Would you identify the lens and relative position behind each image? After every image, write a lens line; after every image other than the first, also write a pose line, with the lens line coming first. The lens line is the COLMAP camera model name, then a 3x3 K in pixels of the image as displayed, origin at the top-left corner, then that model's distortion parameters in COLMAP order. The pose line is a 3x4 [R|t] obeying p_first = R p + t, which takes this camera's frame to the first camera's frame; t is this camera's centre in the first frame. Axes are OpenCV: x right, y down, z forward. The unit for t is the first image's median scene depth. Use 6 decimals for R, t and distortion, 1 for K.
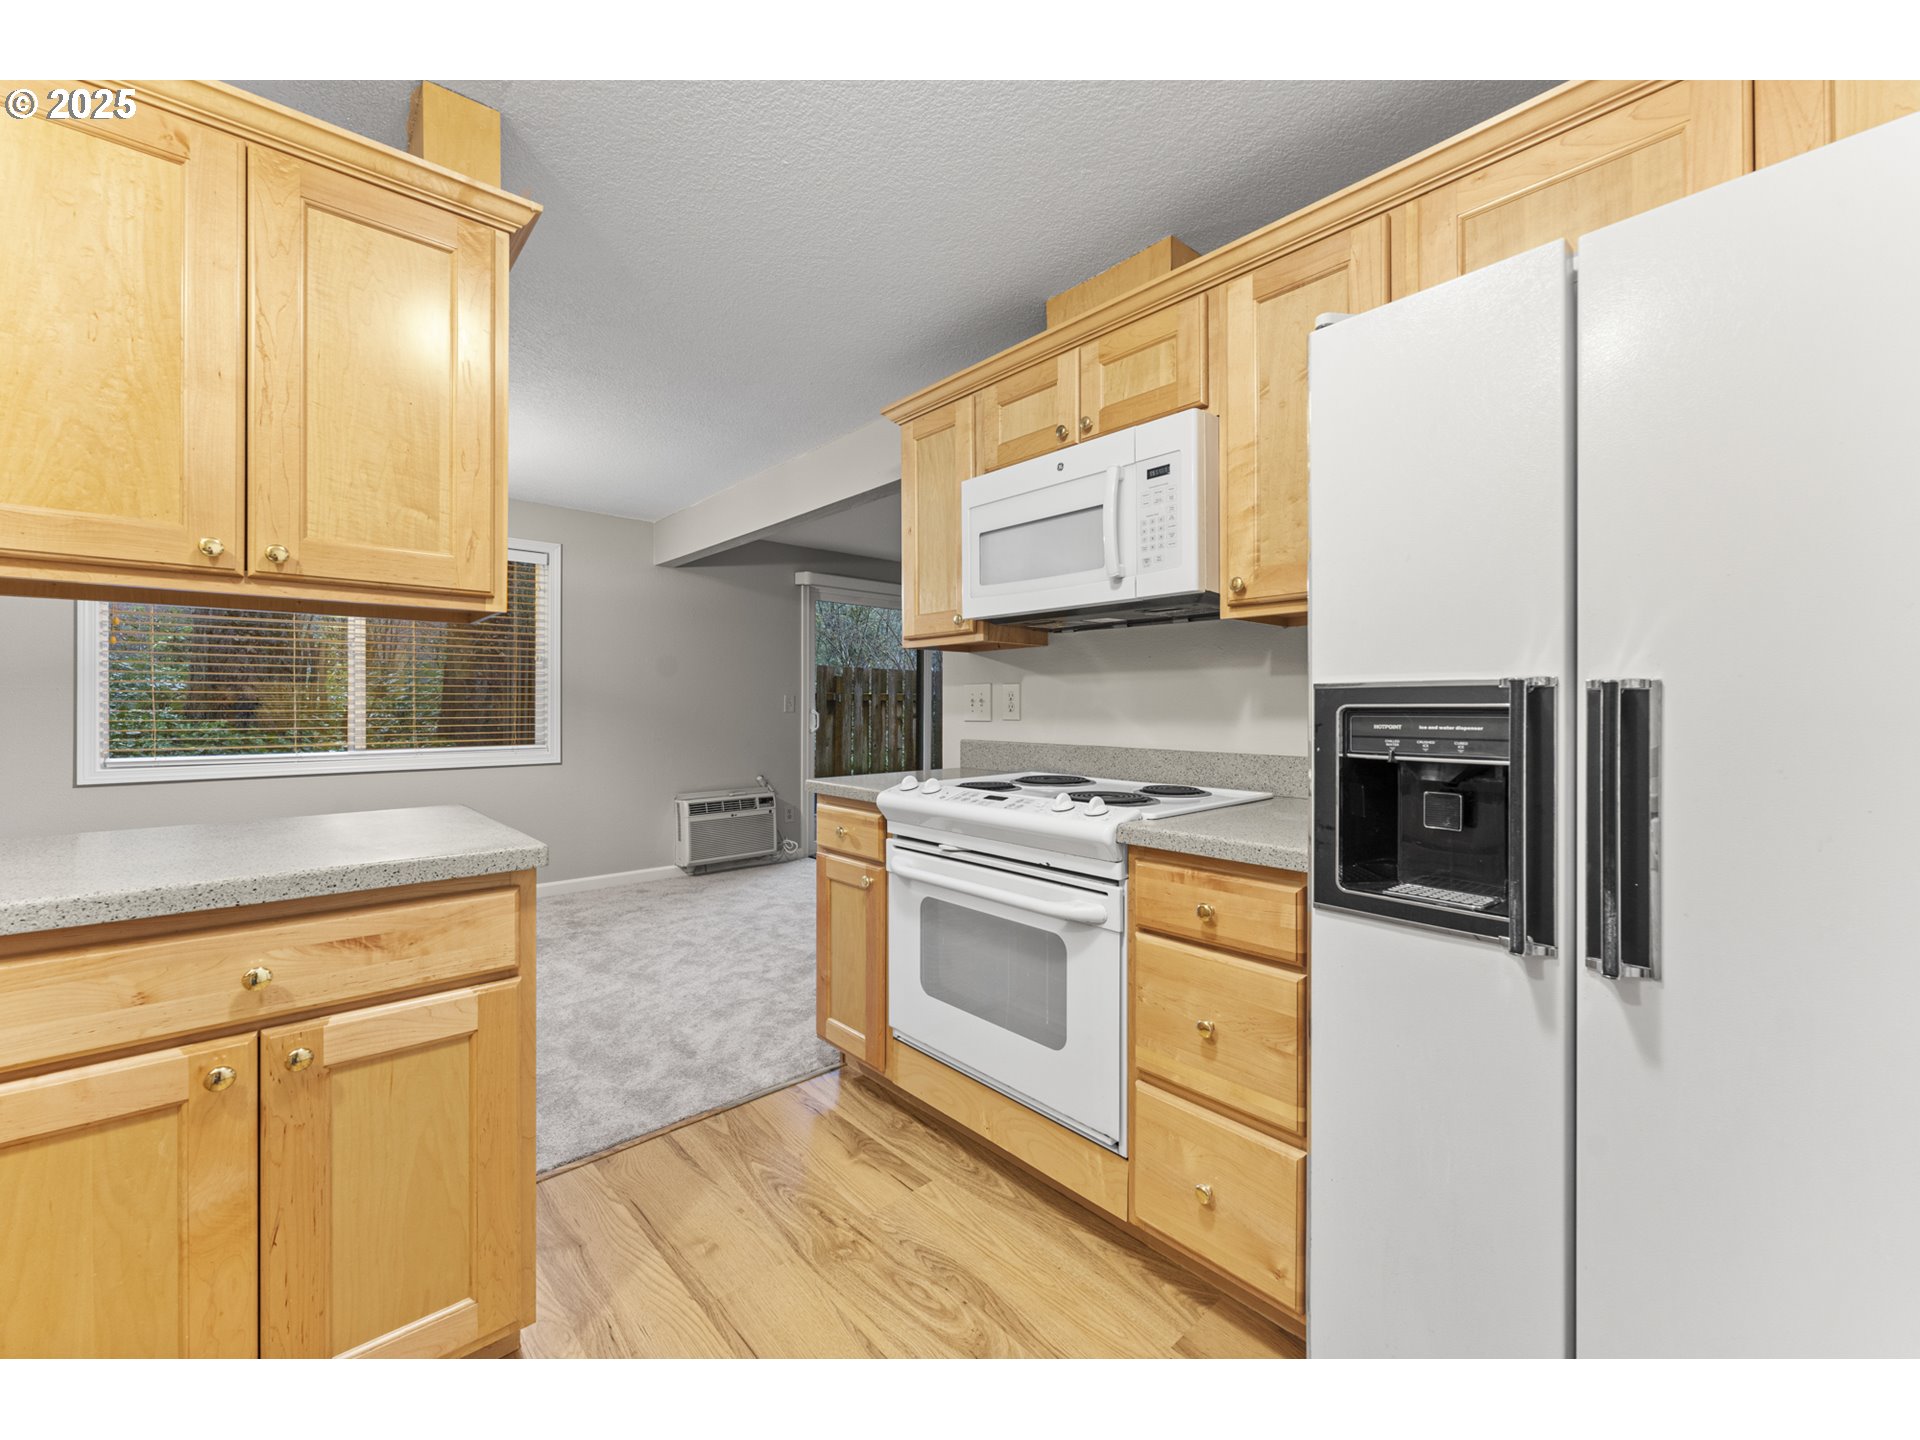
lens RADIAL K [[775.7, 0, 954.7], [0, 775.7, 707.7], [0, 0, 1]] dist [-0.000581, -0.000174]
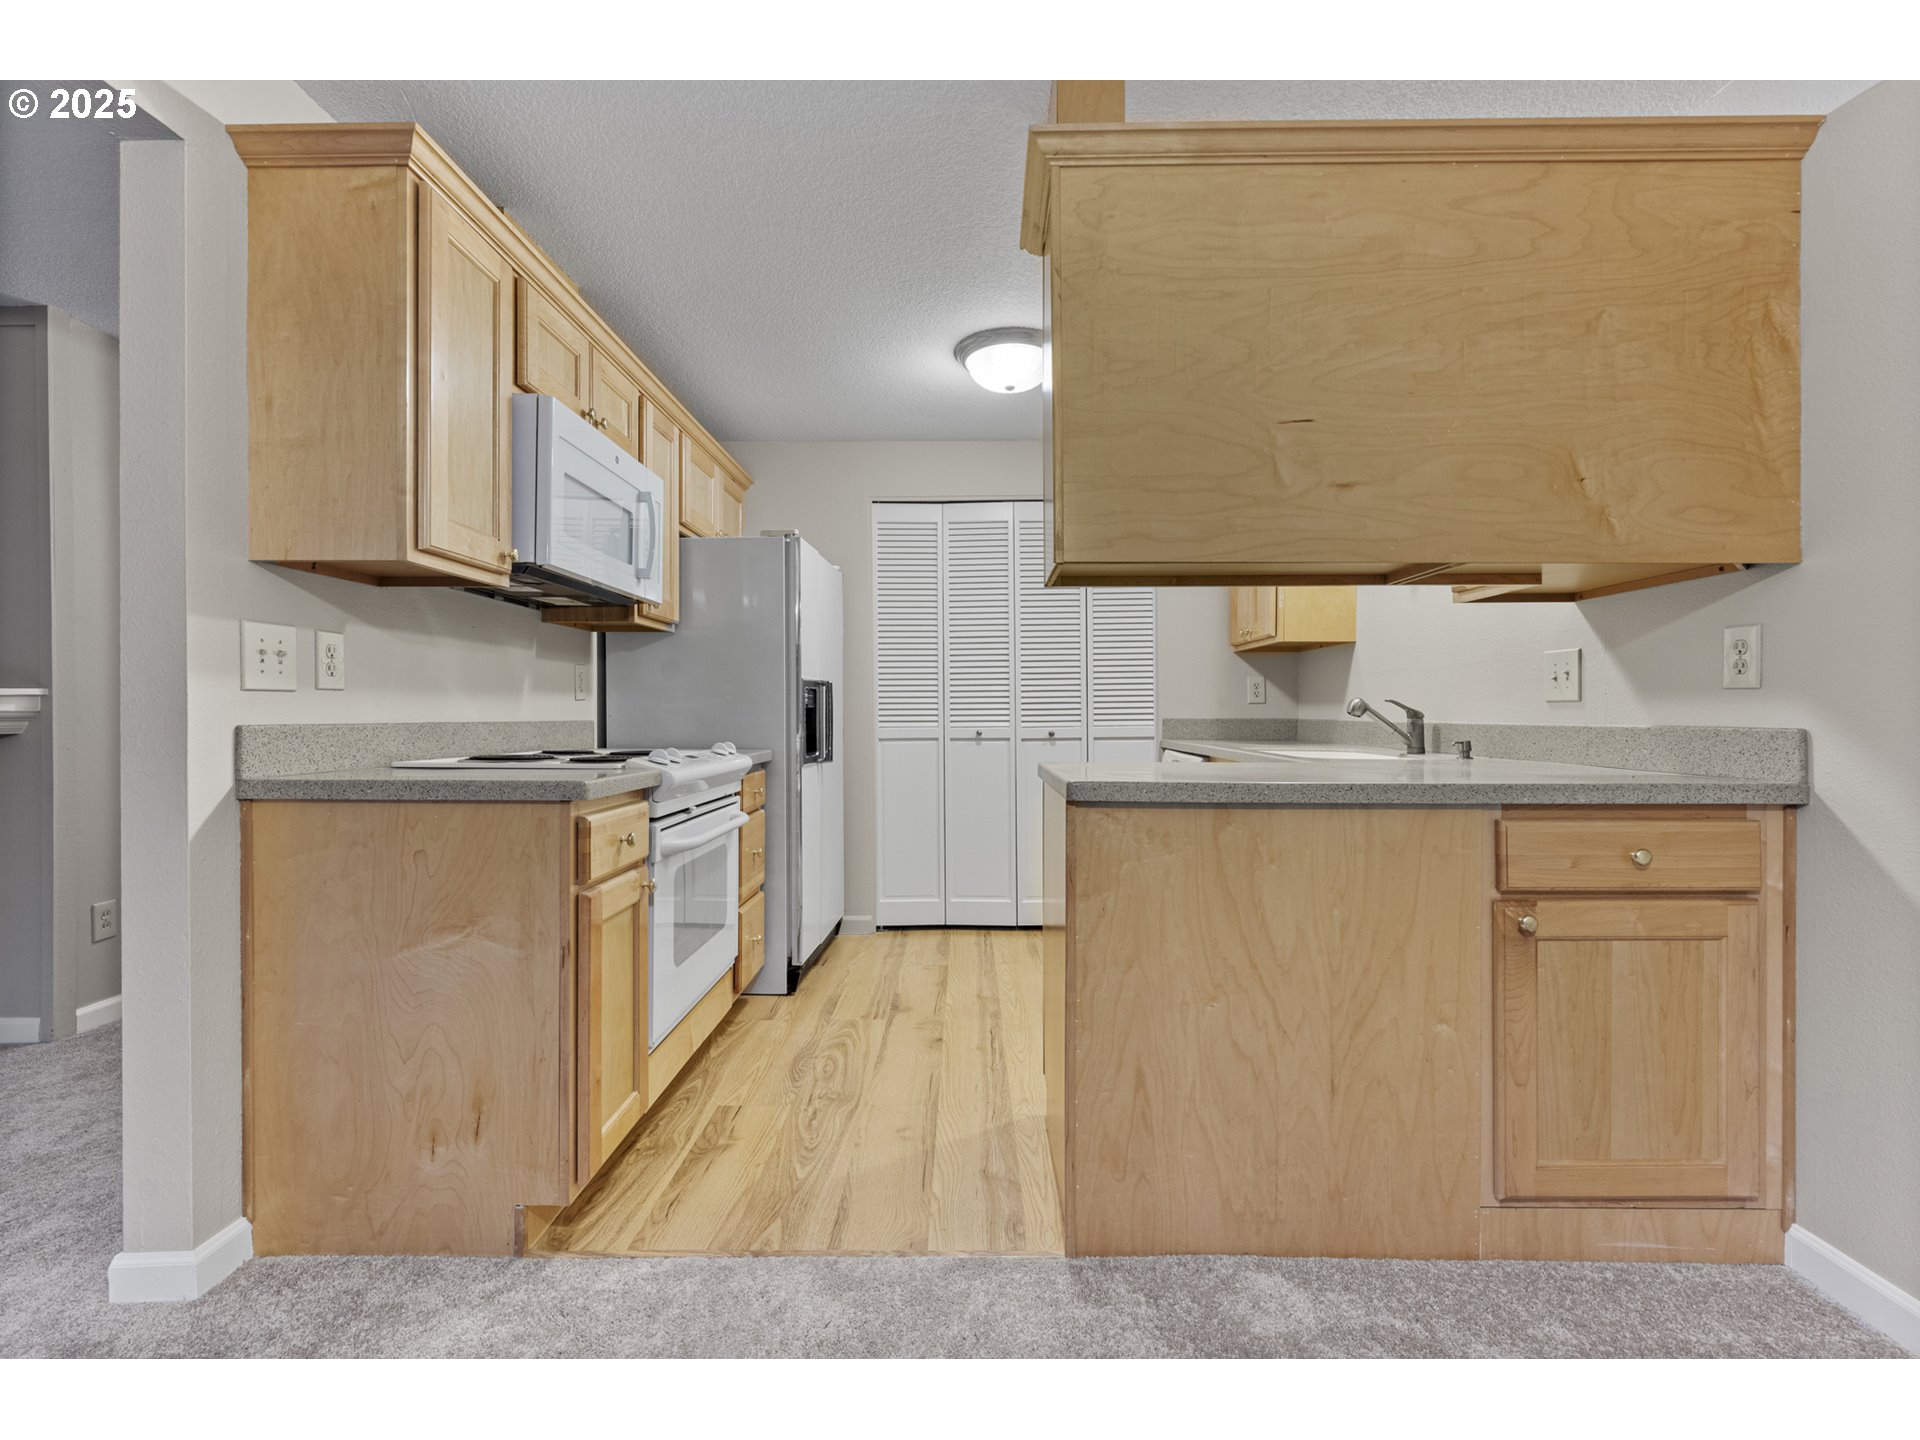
lens RADIAL K [[875.0, 0, 957.4], [0, 875.0, 713.0], [0, 0, 1]] dist [-0.002932, -0.000370]
pose [[-0.734124, -0.000228, 0.679015, -1.061653], [0.000522, 0.999999, 0.000900, 0.046650], [-0.679015, 0.001015, -0.734124, 1.589084]]
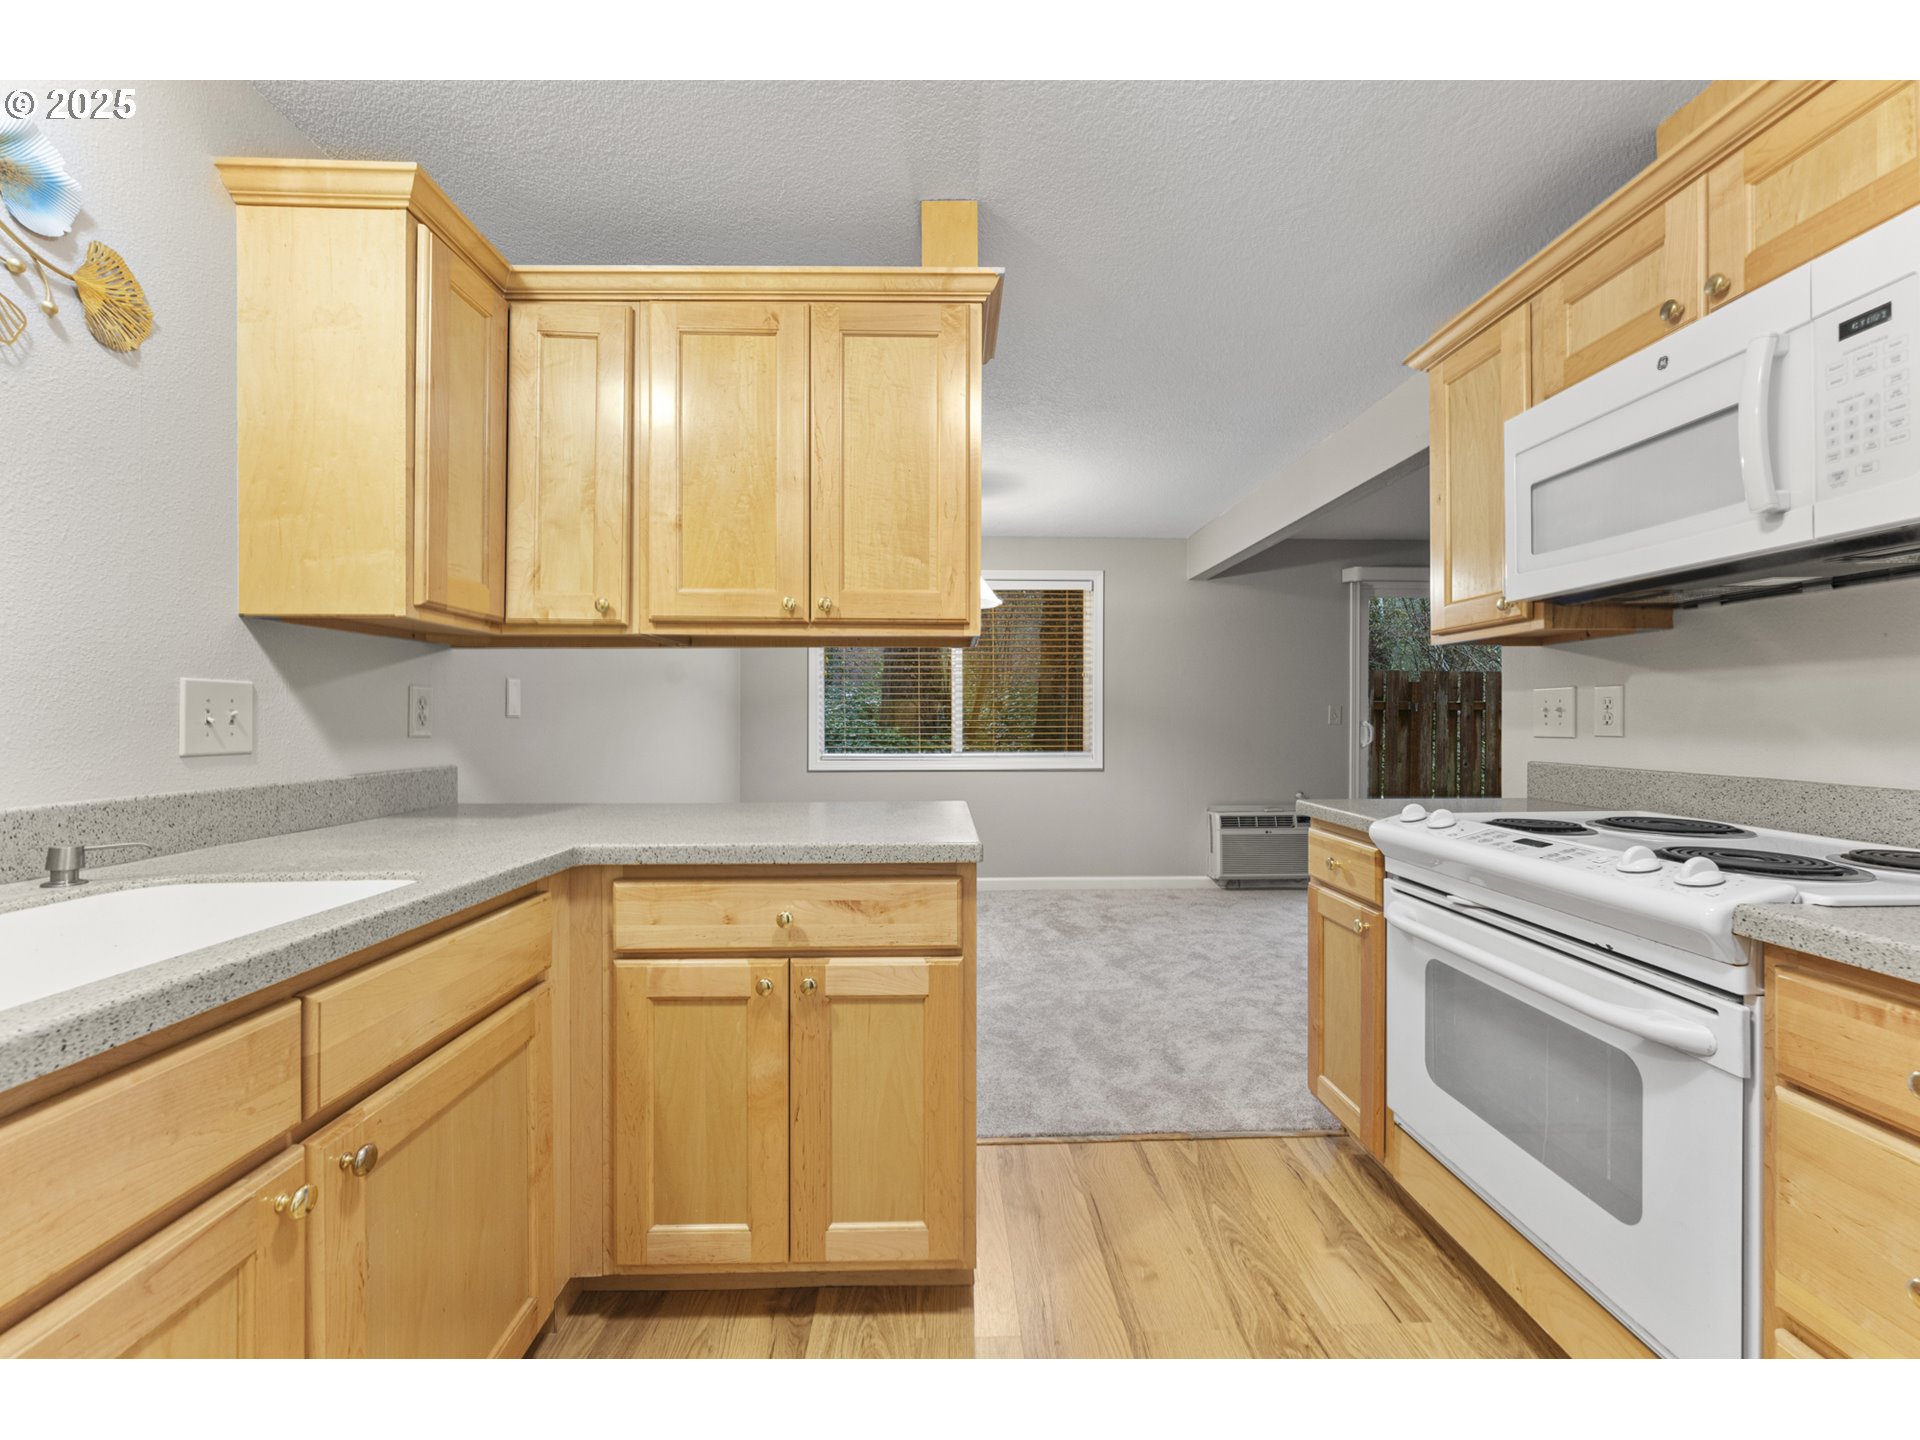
lens RADIAL K [[769.1, 0, 958.9], [0, 769.1, 719.4], [0, 0, 1]] dist [-0.001227, 0.000007]
pose [[0.759901, 0.000700, -0.650038, 0.106203], [-0.000346, 1.000000, 0.000672, -0.000270], [0.650038, -0.000286, 0.759901, 0.093069]]
